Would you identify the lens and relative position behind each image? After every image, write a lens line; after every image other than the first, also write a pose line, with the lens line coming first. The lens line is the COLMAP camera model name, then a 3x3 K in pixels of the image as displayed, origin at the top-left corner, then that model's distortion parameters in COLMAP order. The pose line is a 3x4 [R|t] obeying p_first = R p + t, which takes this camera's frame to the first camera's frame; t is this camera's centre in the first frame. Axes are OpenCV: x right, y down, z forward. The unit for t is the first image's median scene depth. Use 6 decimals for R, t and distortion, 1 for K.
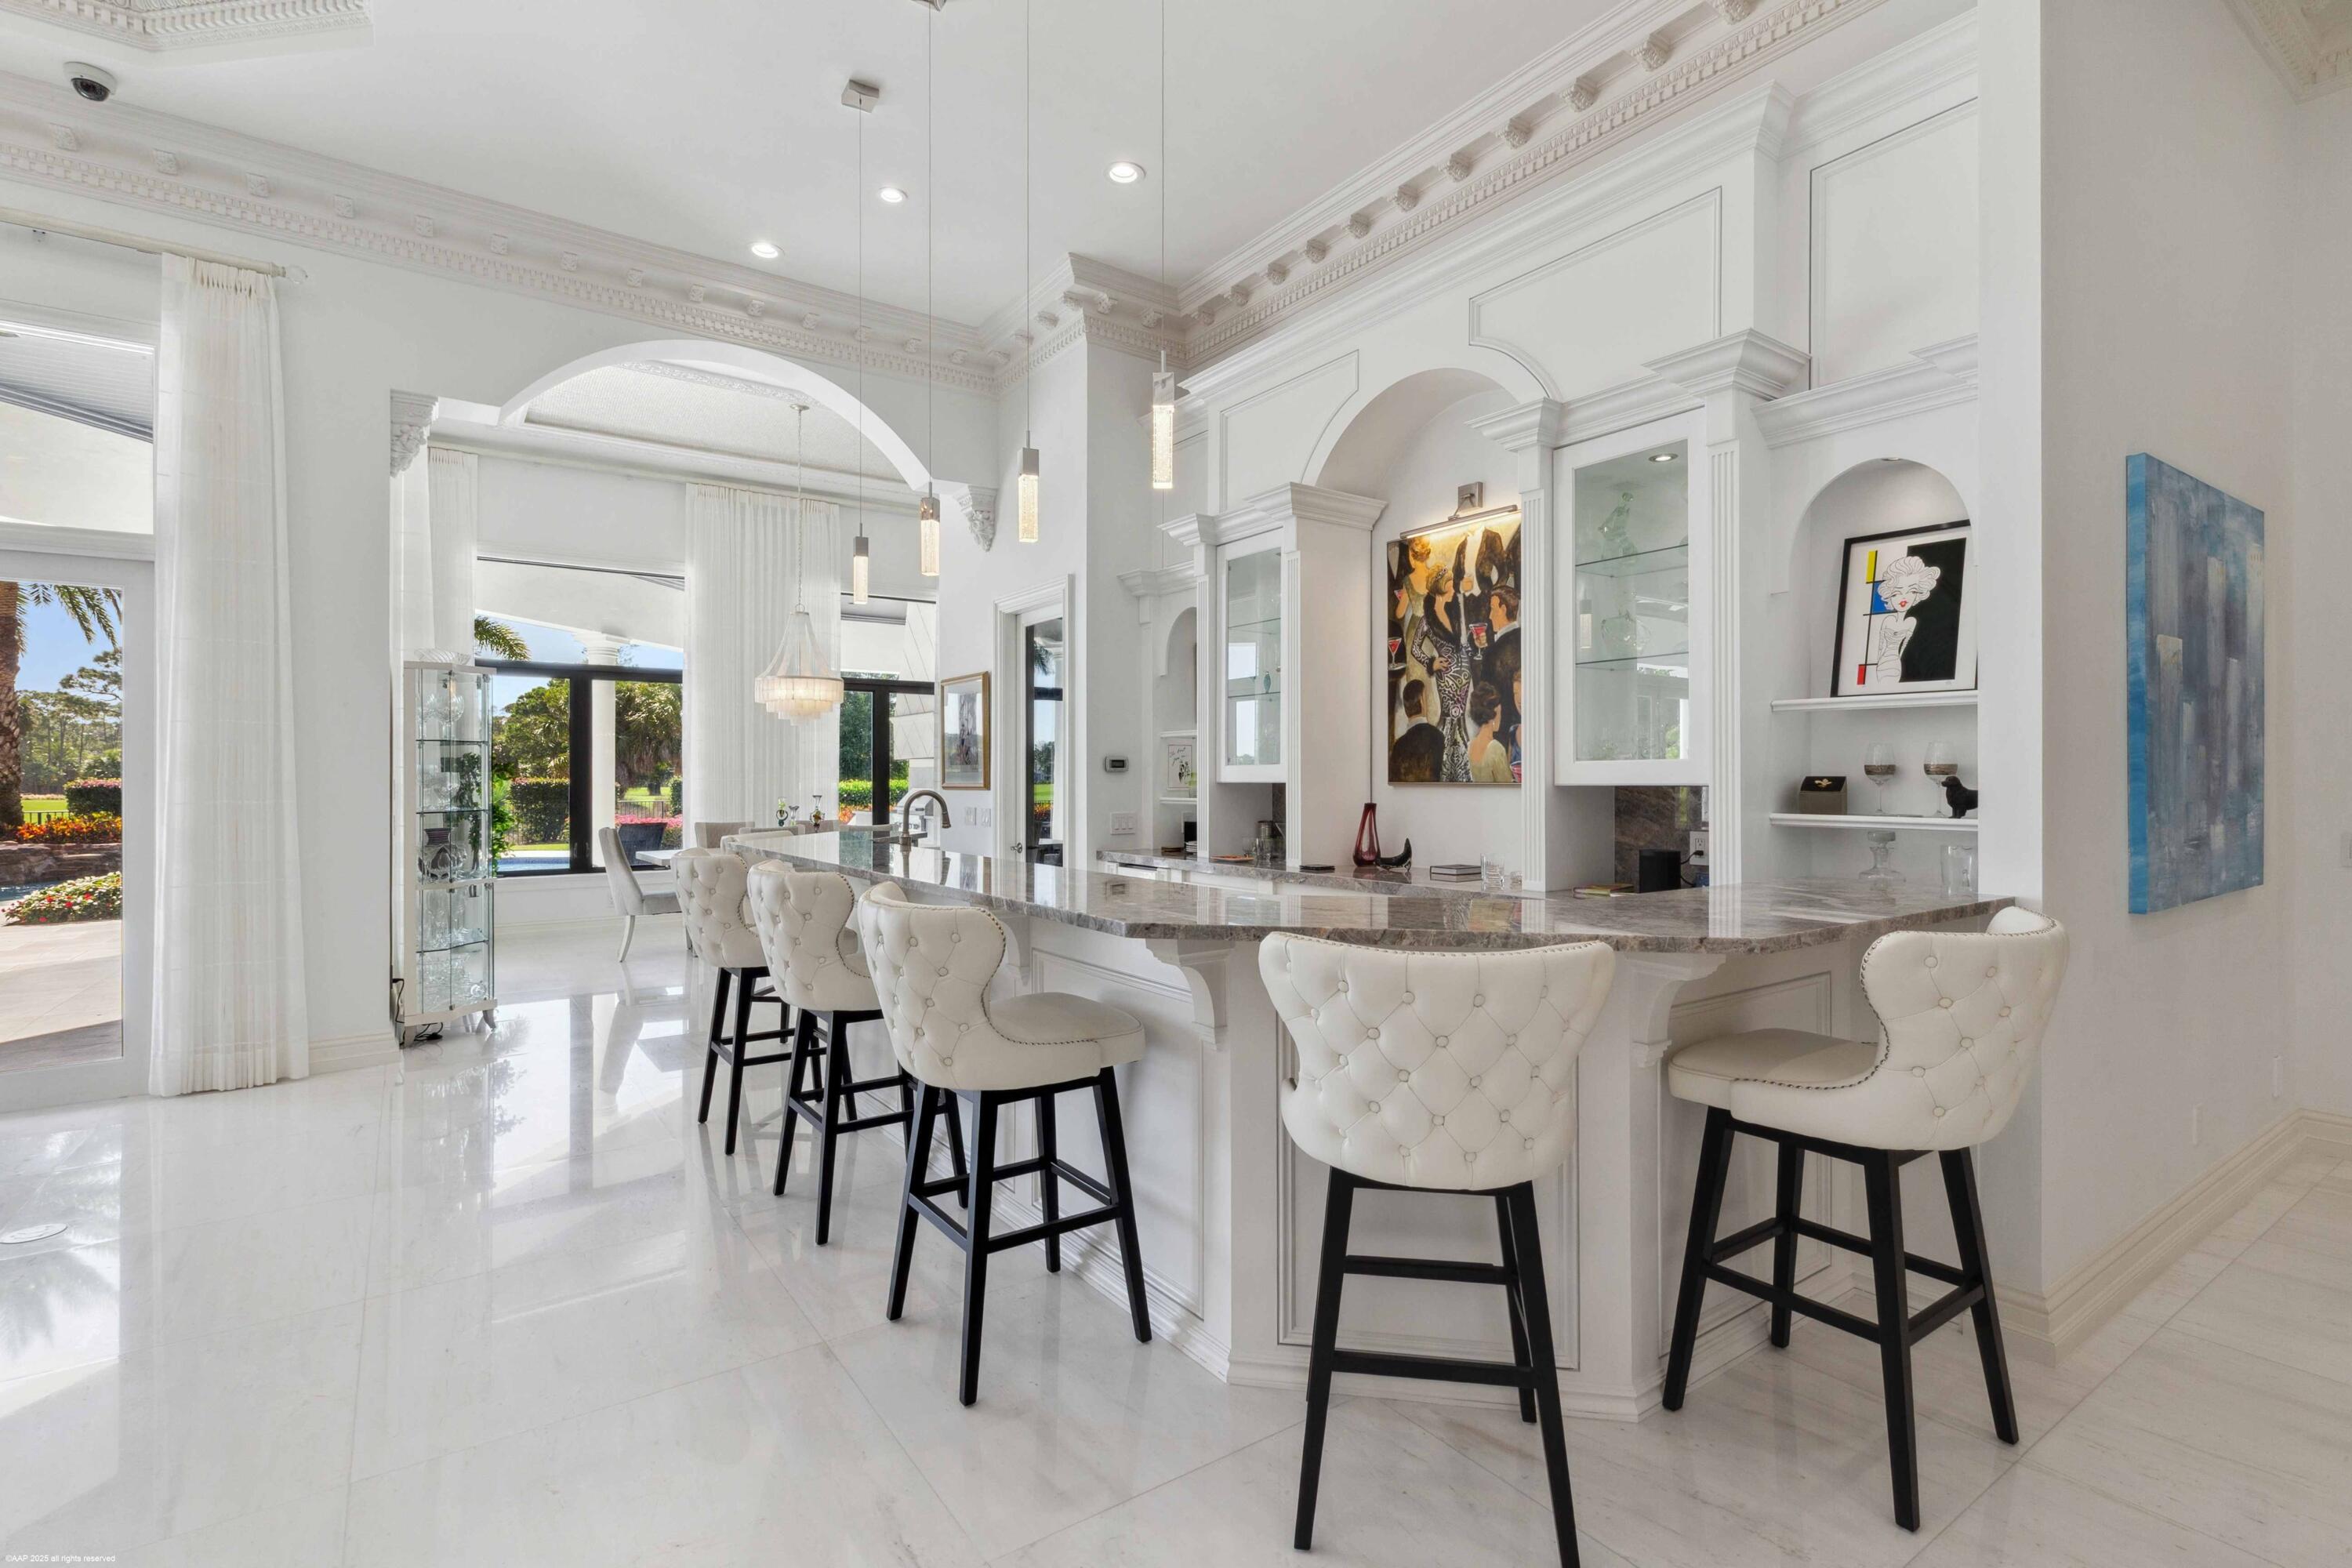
lens RADIAL K [[1086.5, 0, 1182.0], [0, 1086.5, 776.1], [0, 0, 1]] dist [0.008820, 0.000641]
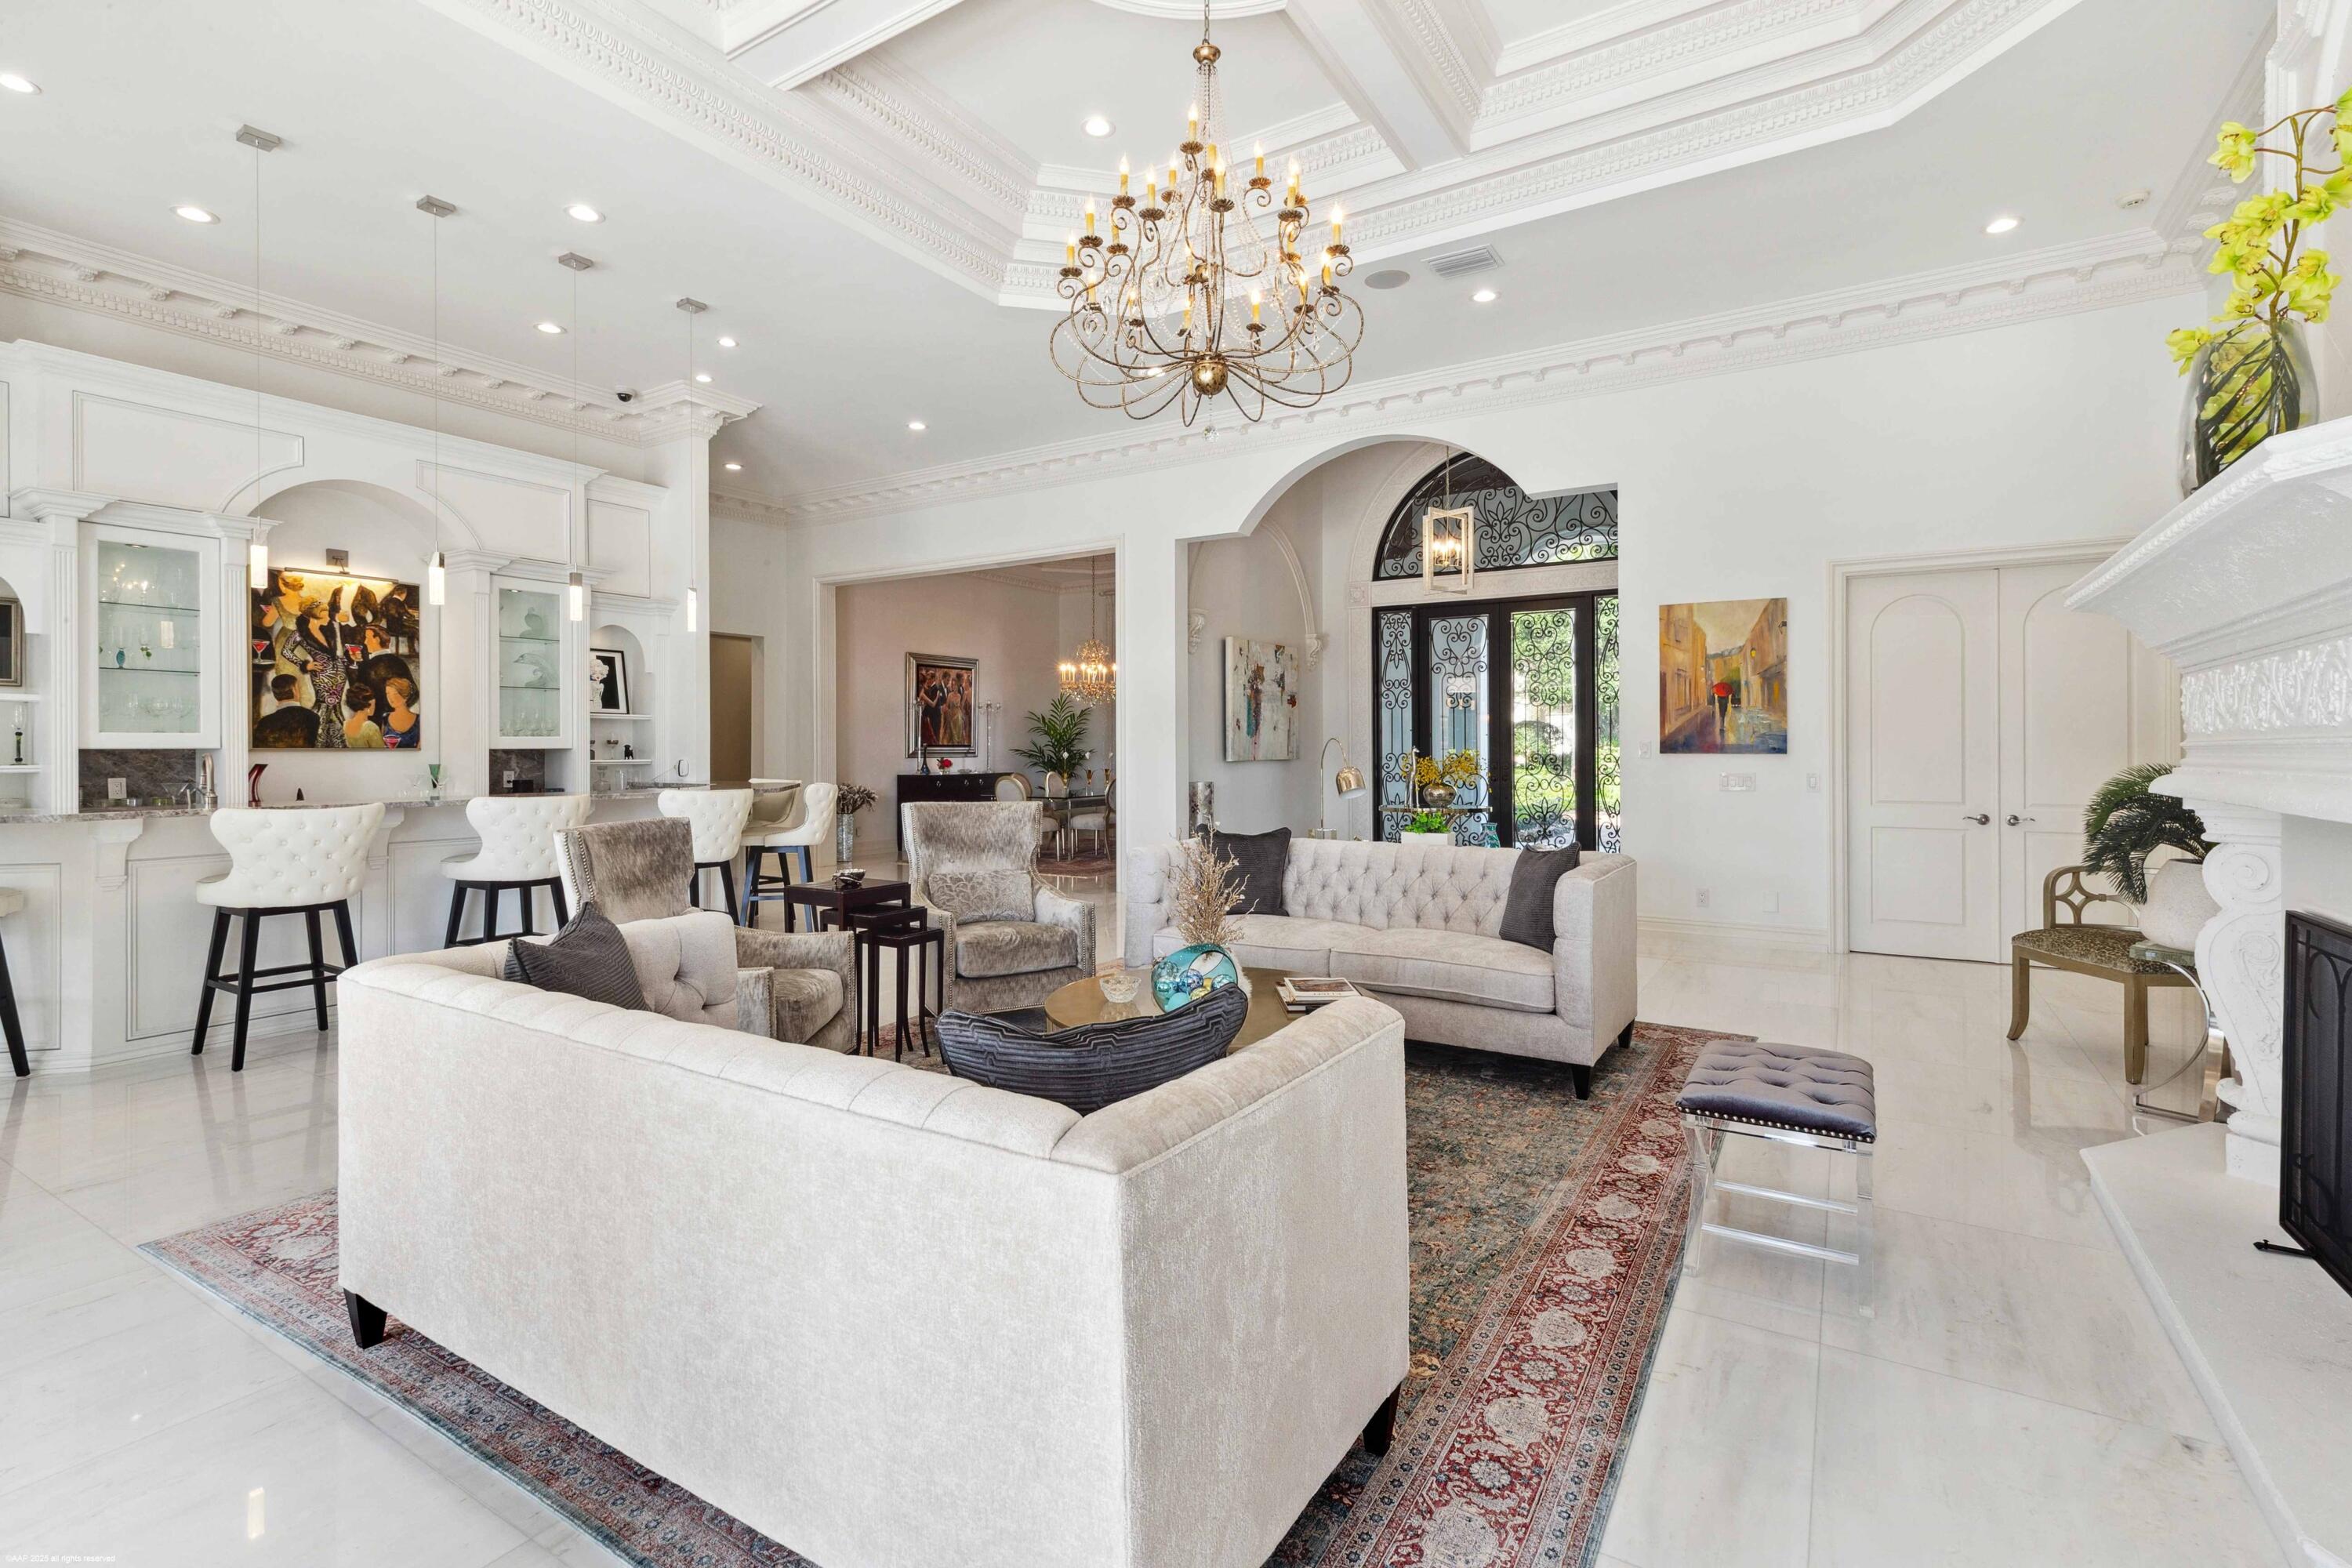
lens RADIAL K [[1086.5, 0, 1175.7], [0, 1086.5, 746.8], [0, 0, 1]] dist [0.008820, 0.000641]
pose [[-0.322852, 0.005516, 0.946433, -1.532724], [-0.003375, 0.999970, -0.006979, 0.010658], [-0.946444, -0.005448, -0.322823, 0.388384]]
